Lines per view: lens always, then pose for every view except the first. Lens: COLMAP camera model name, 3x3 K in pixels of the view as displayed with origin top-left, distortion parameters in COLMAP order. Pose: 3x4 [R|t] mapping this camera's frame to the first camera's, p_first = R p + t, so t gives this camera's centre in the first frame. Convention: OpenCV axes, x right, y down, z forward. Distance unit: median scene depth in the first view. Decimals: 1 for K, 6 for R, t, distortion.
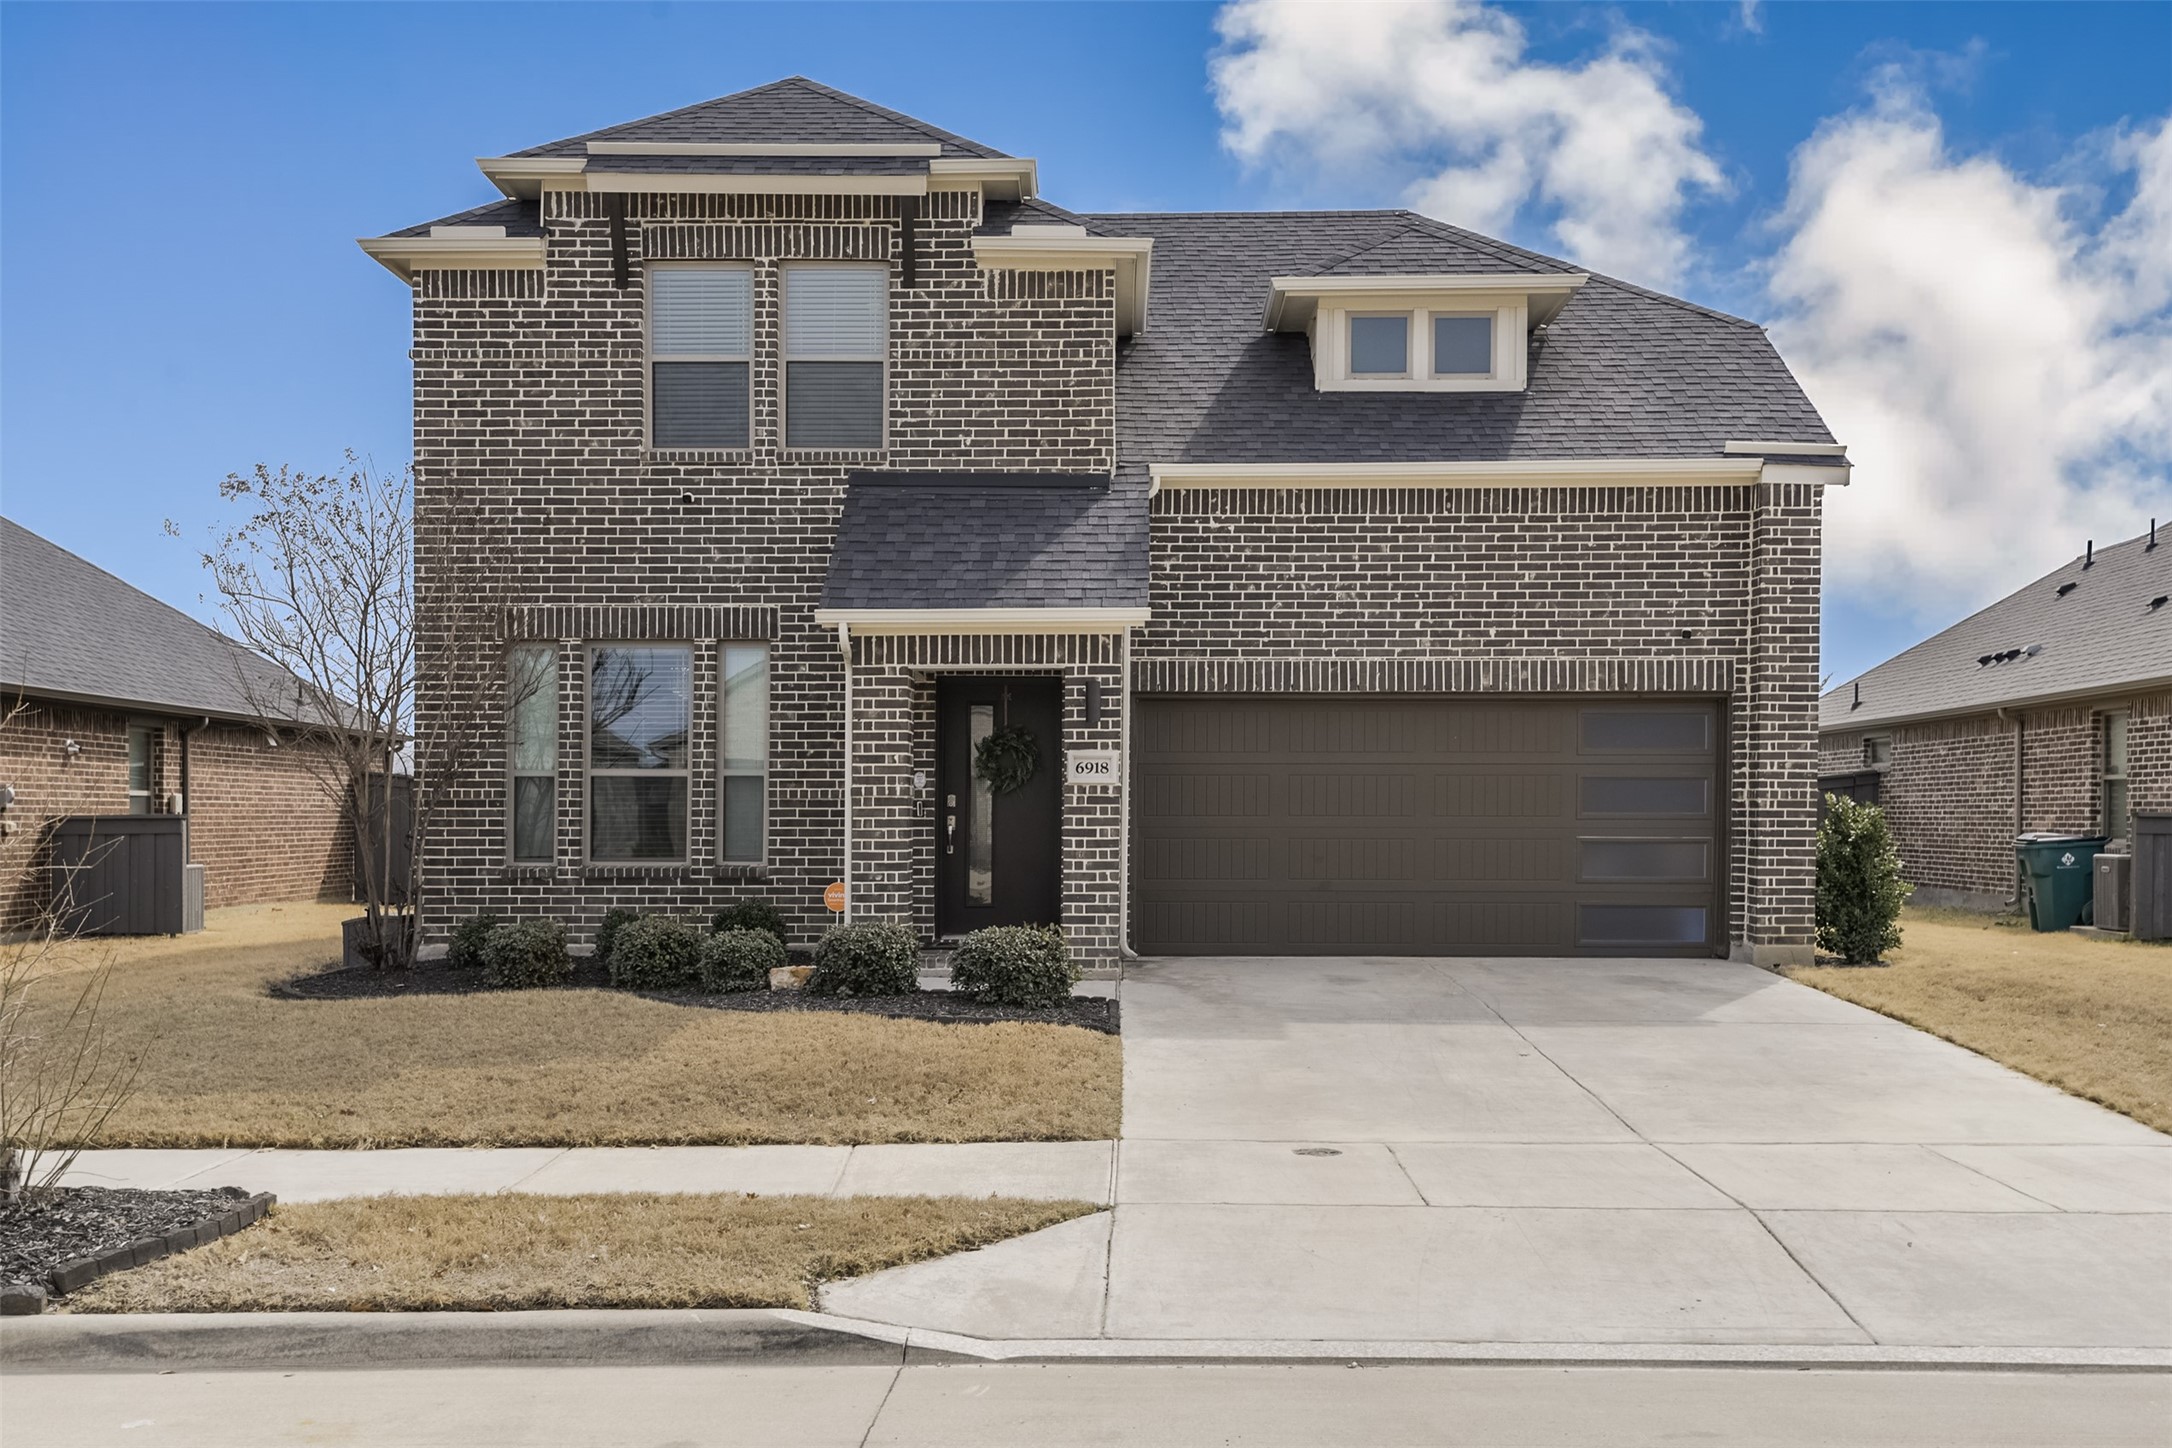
lens RADIAL K [[2126.8, 0, 1088.1], [0, 2126.8, 834.5], [0, 0, 1]] dist [0.008265, 0.012819]
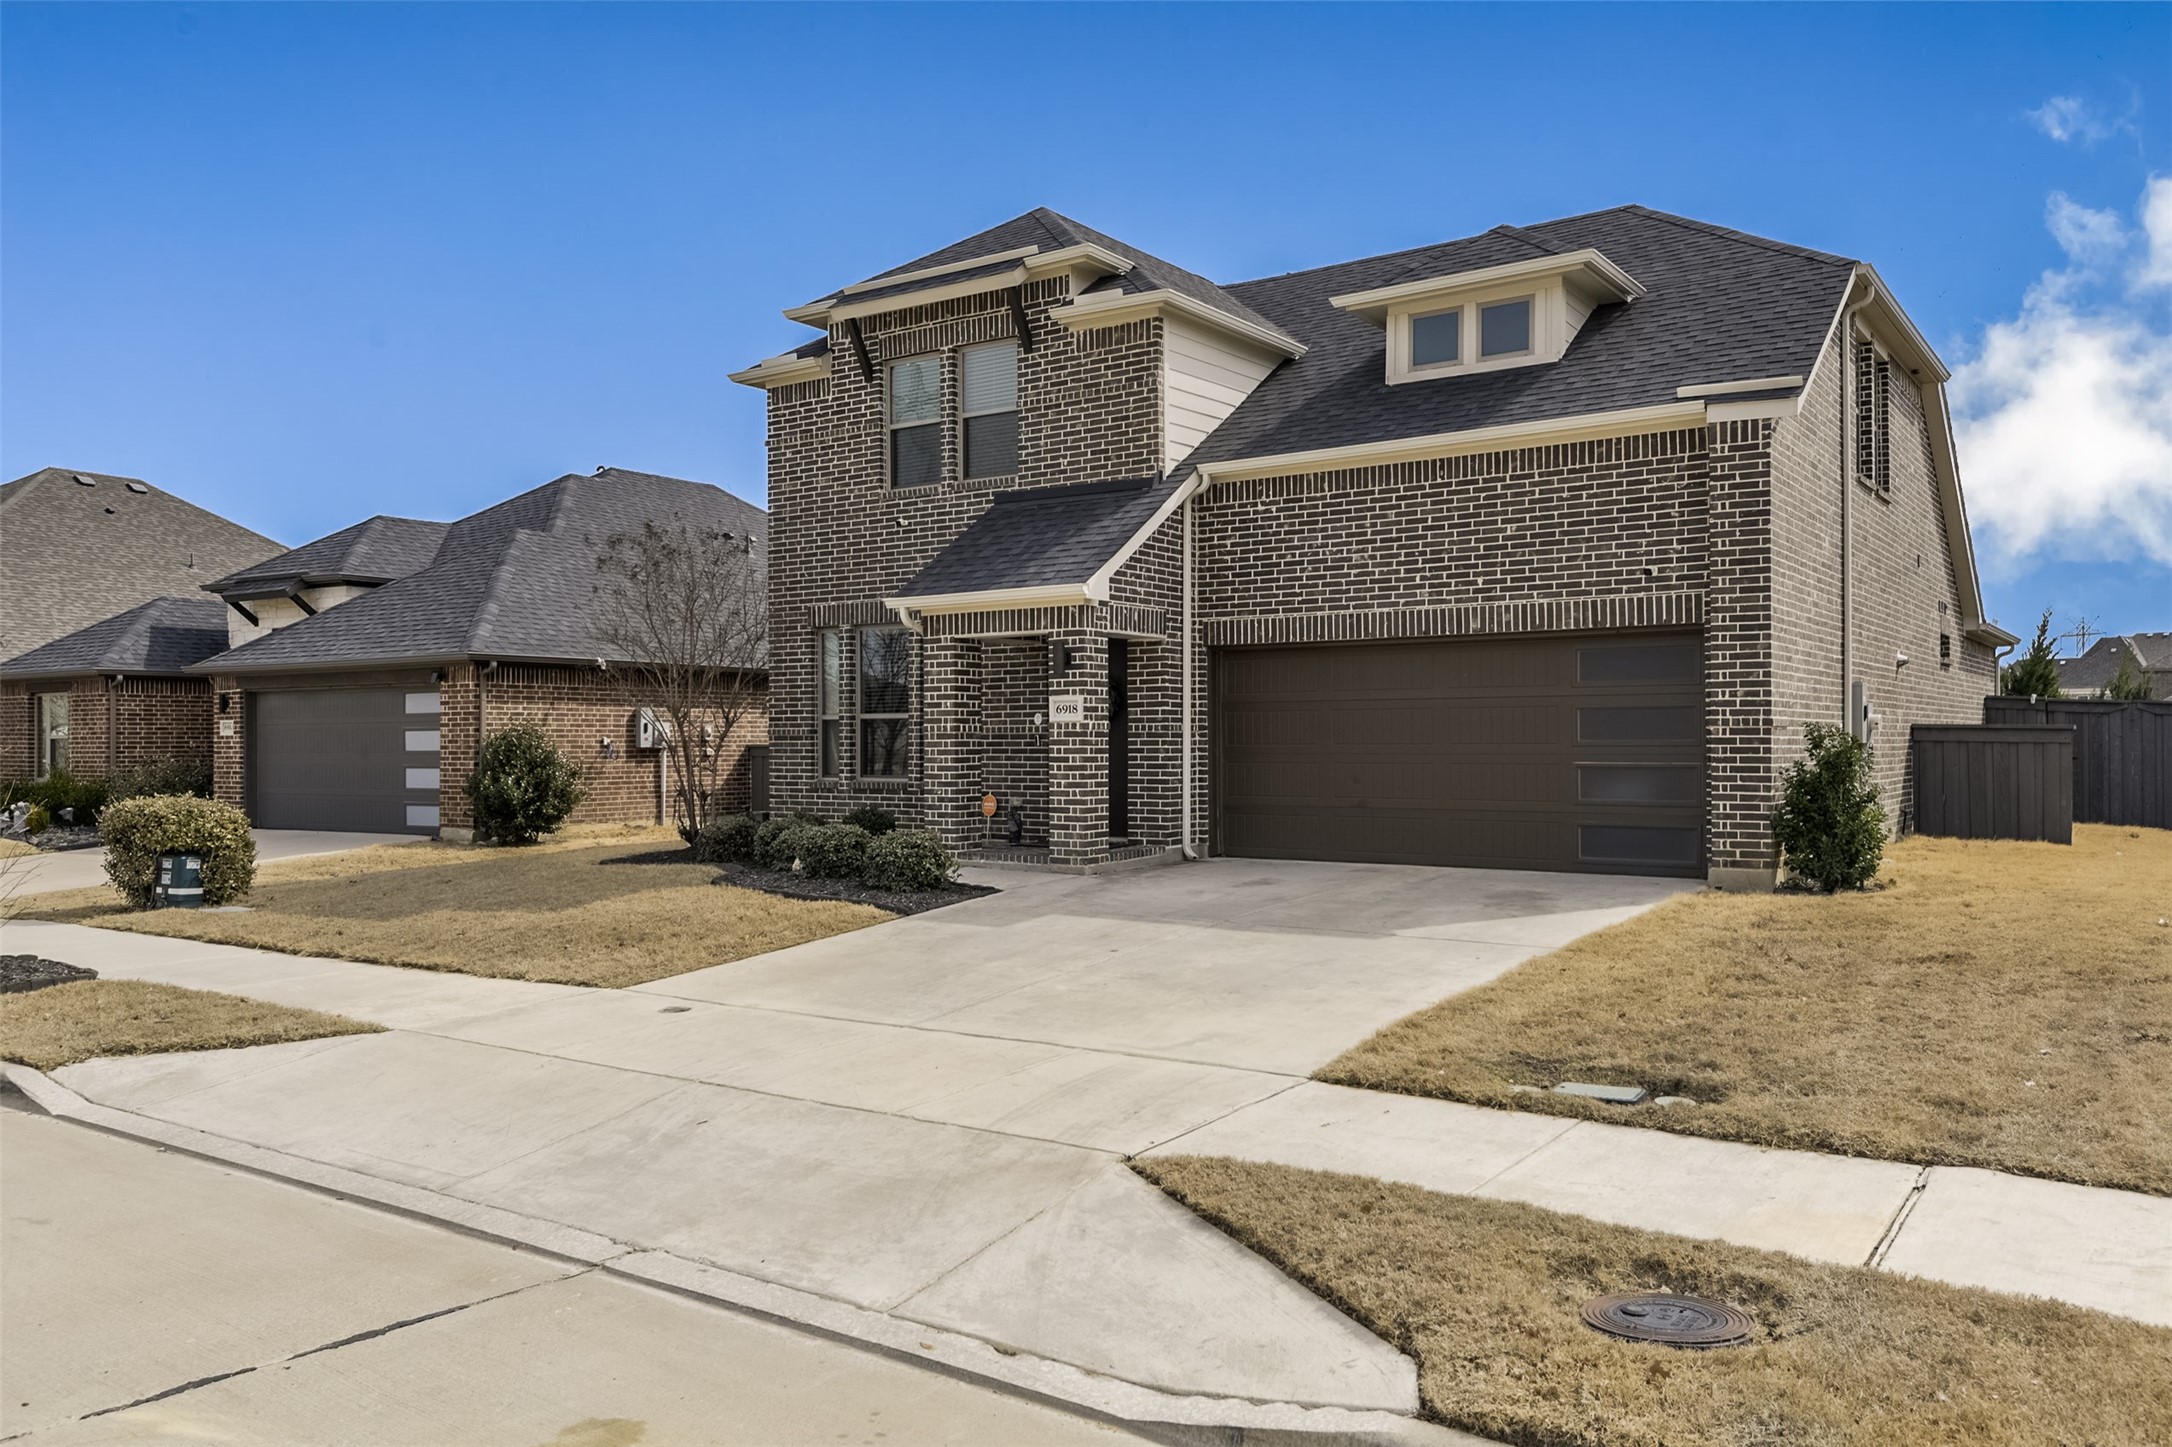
lens RADIAL K [[1589.1, 0, 1086.0], [0, 1589.1, 723.5], [0, 0, 1]] dist [-0.002583, -0.002300]
pose [[0.826576, -0.011239, -0.562713, 0.491388], [0.001715, 0.999846, -0.017451, -0.005164], [0.562823, 0.013459, 0.826468, 0.186549]]
